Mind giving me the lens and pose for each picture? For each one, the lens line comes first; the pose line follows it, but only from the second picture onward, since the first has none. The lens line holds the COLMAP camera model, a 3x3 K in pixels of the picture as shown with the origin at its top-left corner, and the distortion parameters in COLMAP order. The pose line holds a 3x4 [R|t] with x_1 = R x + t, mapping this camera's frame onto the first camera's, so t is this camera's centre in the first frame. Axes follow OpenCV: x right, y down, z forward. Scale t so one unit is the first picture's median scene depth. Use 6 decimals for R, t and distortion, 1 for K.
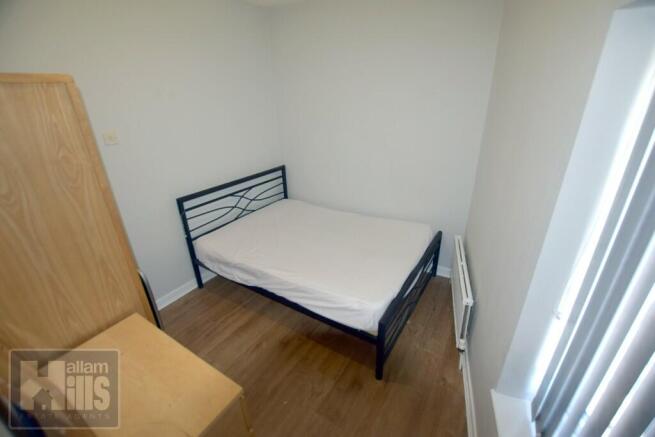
lens RADIAL K [[289.2, 0, 327.5], [0, 289.2, 218.5], [0, 0, 1]] dist [-0.029967, 0.000233]
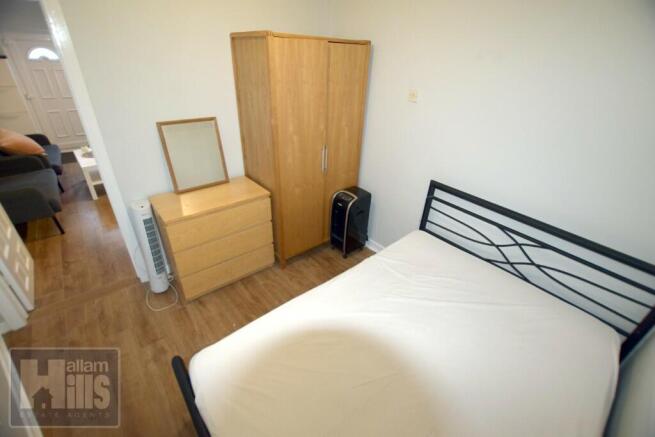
lens RADIAL K [[289.2, 0, 327.5], [0, 289.2, 218.5], [0, 0, 1]] dist [-0.029967, 0.000233]
pose [[-0.337643, 0.462086, -0.820045, 0.308324], [-0.411137, 0.711308, 0.570094, -0.297154], [0.846737, 0.529640, -0.050187, 0.682806]]
